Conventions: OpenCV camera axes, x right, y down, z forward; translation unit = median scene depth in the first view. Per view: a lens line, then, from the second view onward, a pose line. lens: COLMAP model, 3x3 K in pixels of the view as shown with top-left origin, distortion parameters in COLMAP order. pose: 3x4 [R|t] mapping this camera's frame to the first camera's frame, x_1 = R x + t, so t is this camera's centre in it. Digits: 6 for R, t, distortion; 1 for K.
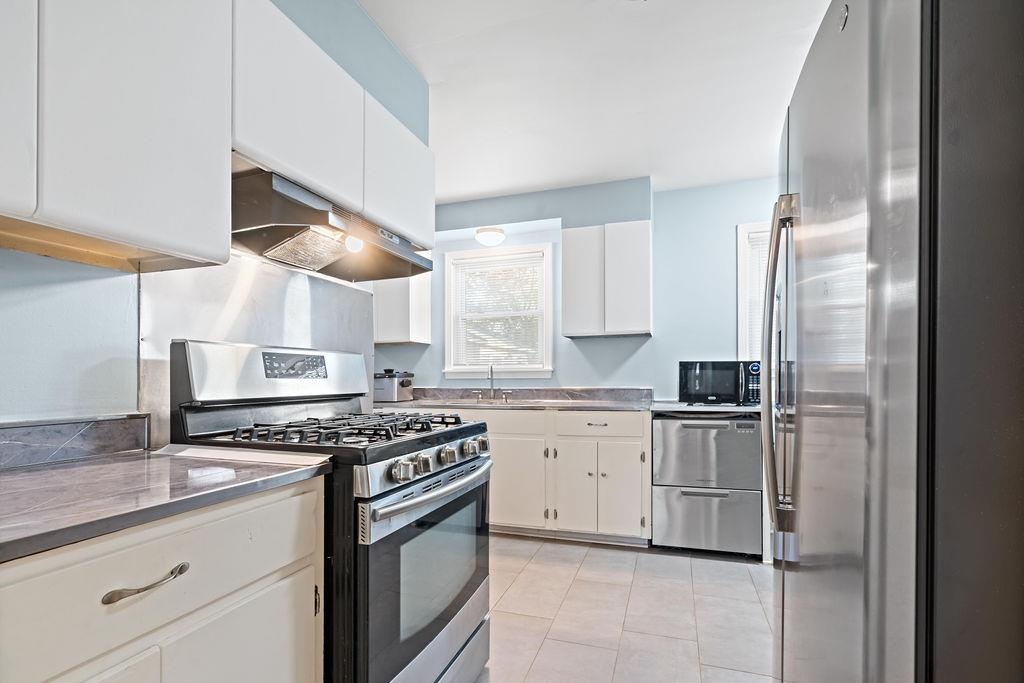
lens RADIAL K [[475.6, 0, 501.7], [0, 475.6, 382.3], [0, 0, 1]] dist [-0.000055, 0.000053]
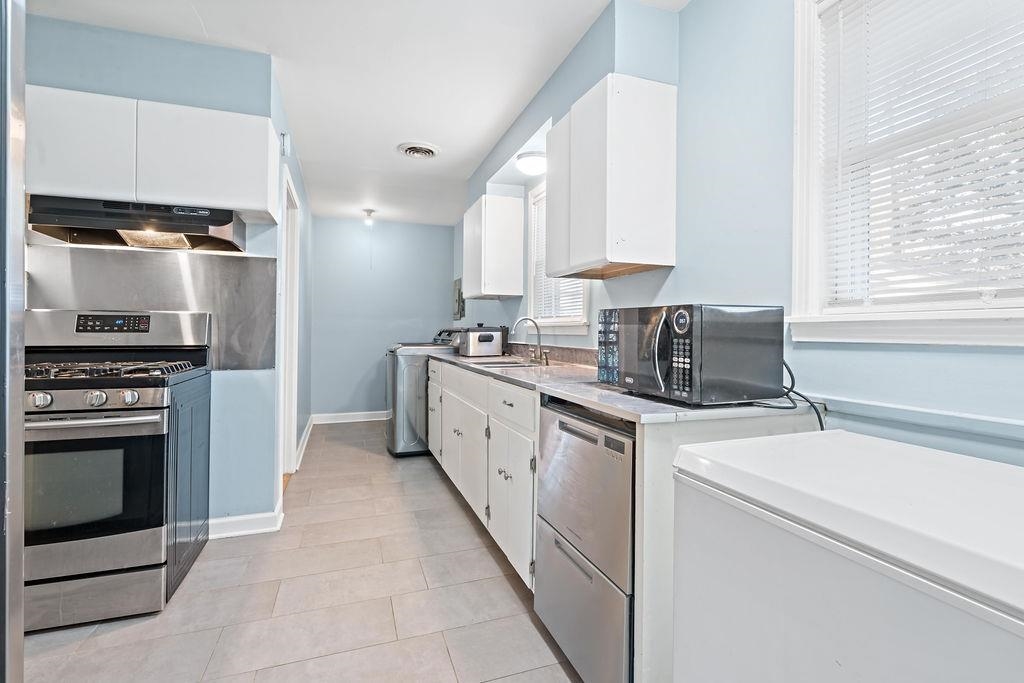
lens RADIAL K [[475.6, 0, 516.3], [0, 475.6, 334.3], [0, 0, 1]] dist [-0.000055, 0.000053]
pose [[0.626802, 0.019034, -0.778946, 0.780699], [-0.013495, 0.999817, 0.013571, -0.021722], [0.779062, 0.002005, 0.626944, 0.602657]]
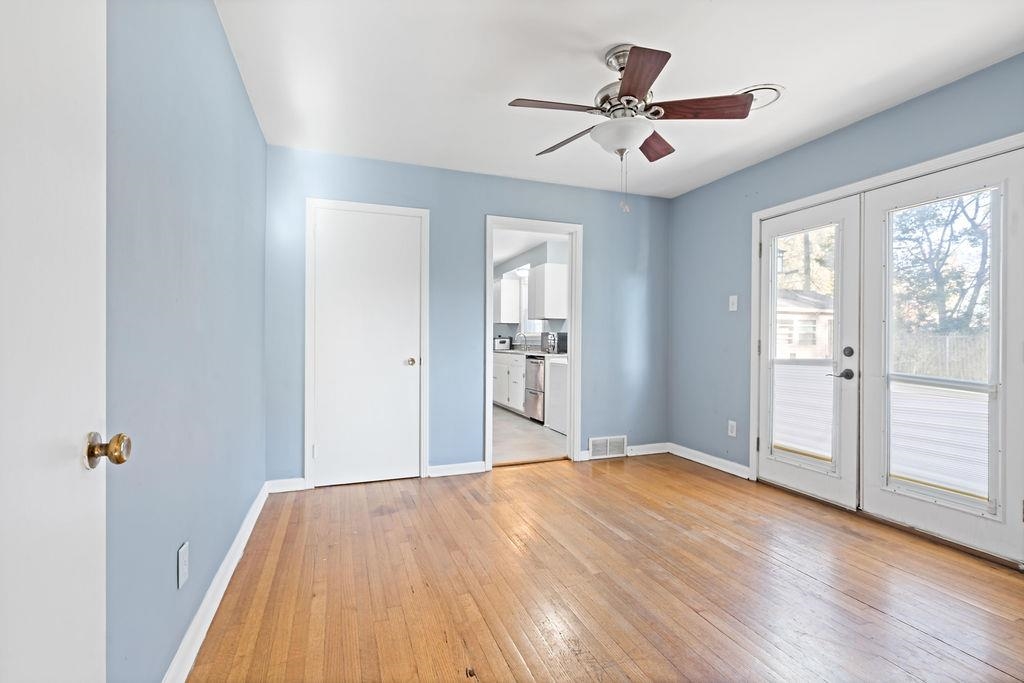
lens RADIAL K [[475.6, 0, 514.4], [0, 475.6, 340.4], [0, 0, 1]] dist [-0.000055, 0.000053]
pose [[0.644166, 0.010179, -0.764818, 2.005539], [-0.009897, 0.999939, 0.004972, -0.018239], [0.764821, 0.004367, 0.644228, -0.477016]]
